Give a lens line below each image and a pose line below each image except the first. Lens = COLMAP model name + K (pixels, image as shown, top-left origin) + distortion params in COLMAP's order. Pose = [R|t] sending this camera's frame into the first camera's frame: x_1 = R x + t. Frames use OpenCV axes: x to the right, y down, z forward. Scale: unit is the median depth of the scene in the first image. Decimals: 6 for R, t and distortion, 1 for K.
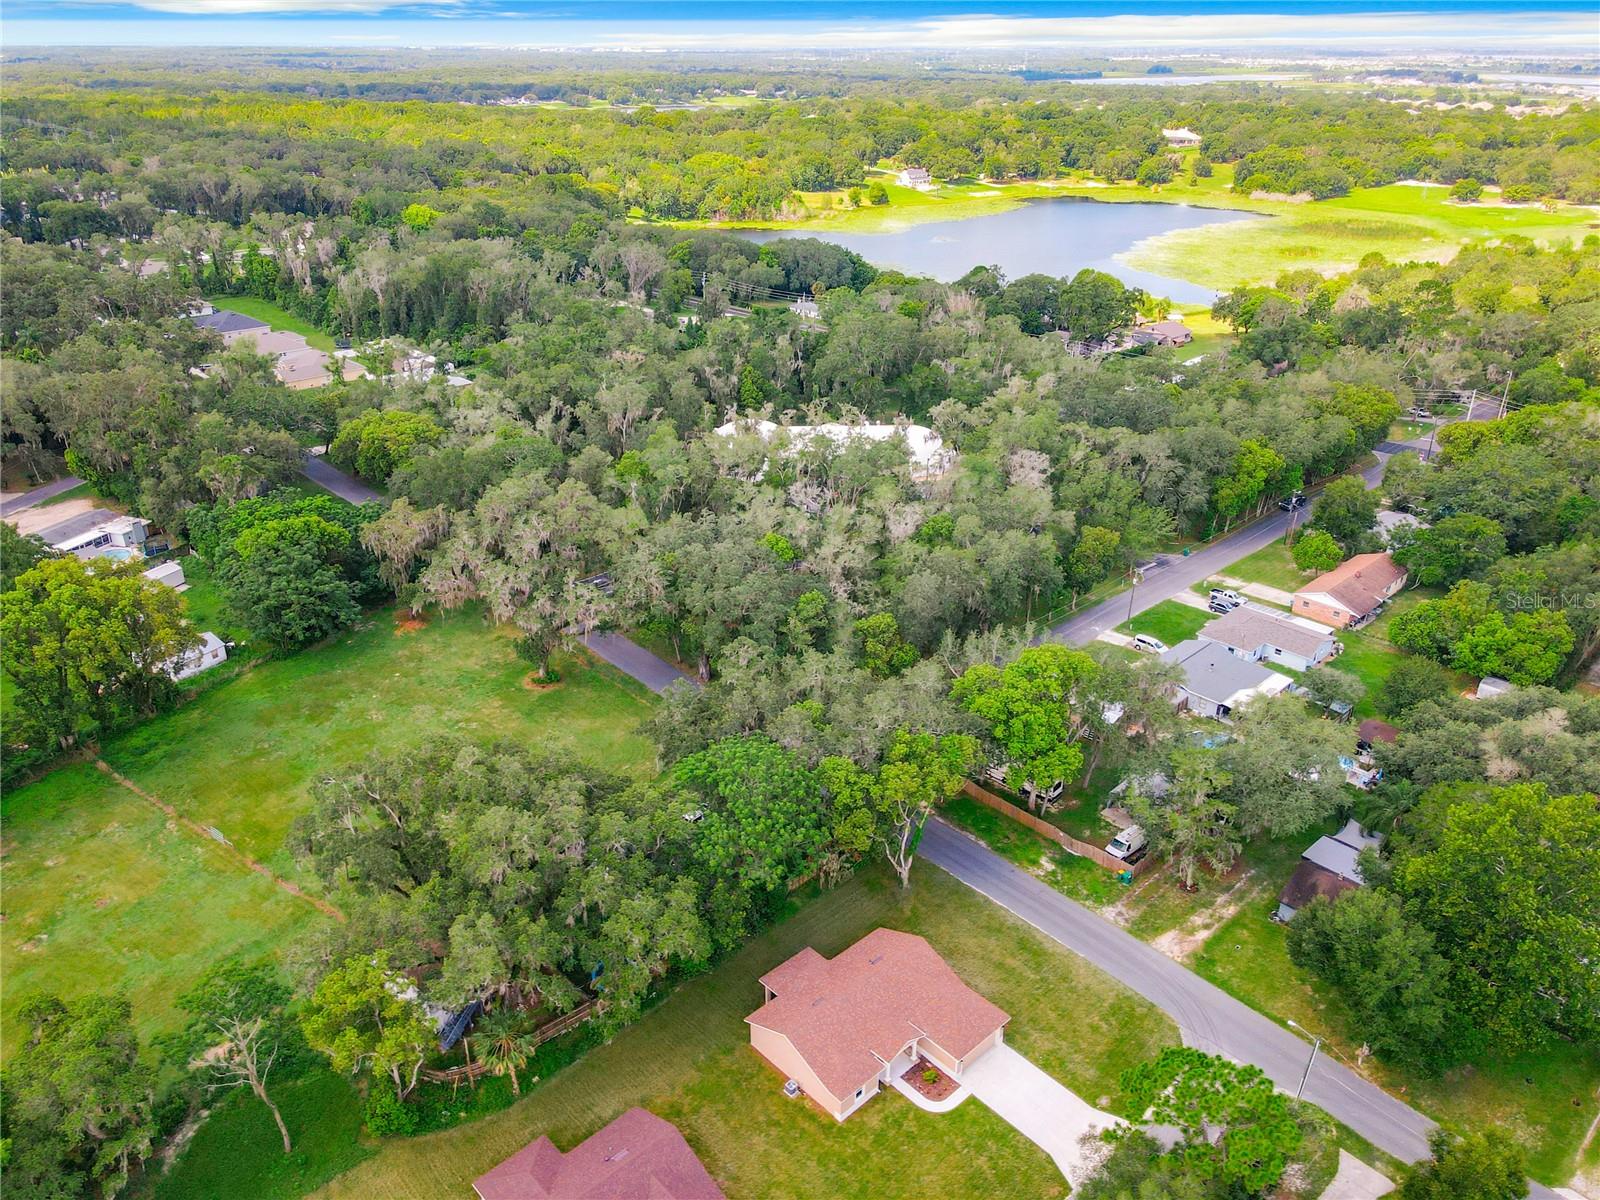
lens RADIAL K [[1145.4, 0, 800.0], [0, 1145.4, 600.0], [0, 0, 1]] dist [0.003845, 0.000852]
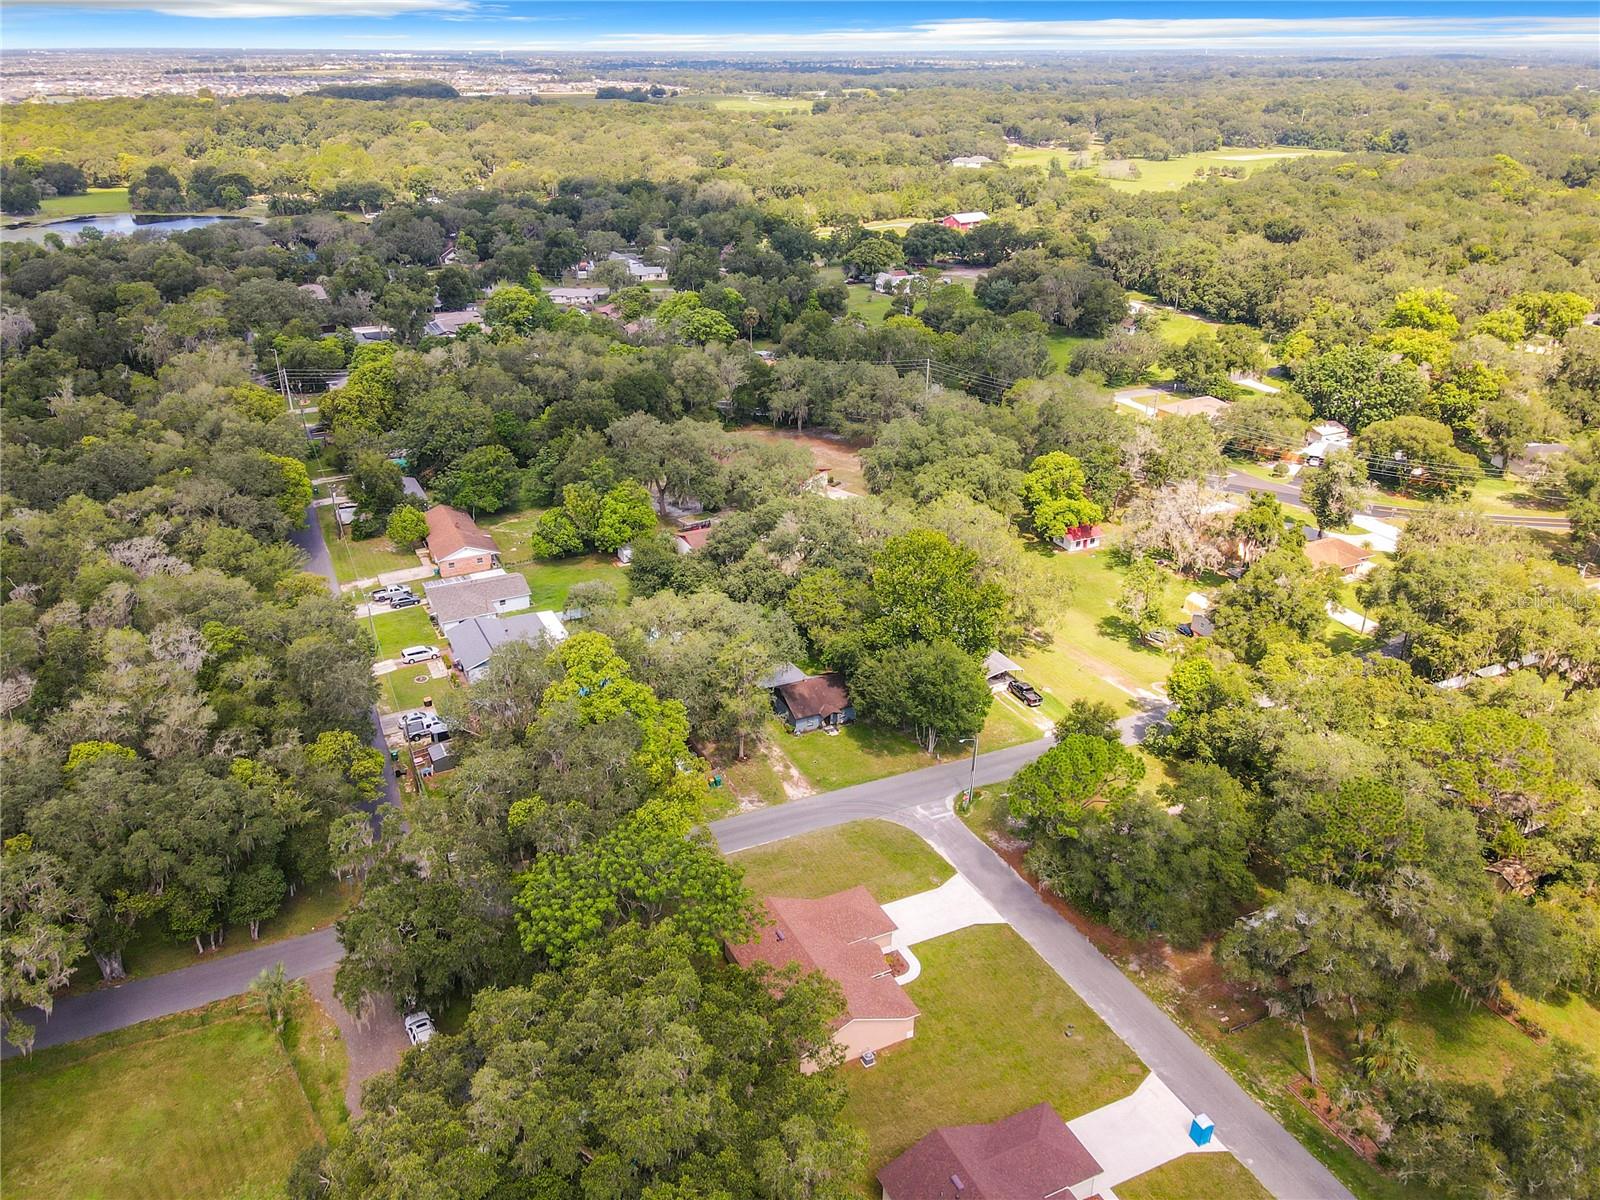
lens RADIAL K [[1145.4, 0, 800.0], [0, 1145.4, 600.0], [0, 0, 1]] dist [0.003845, 0.000852]
pose [[0.298896, -0.407499, 0.862905, -0.445019], [0.411987, 0.870735, 0.268491, -0.136099], [-0.860772, 0.275255, 0.428144, 0.306910]]
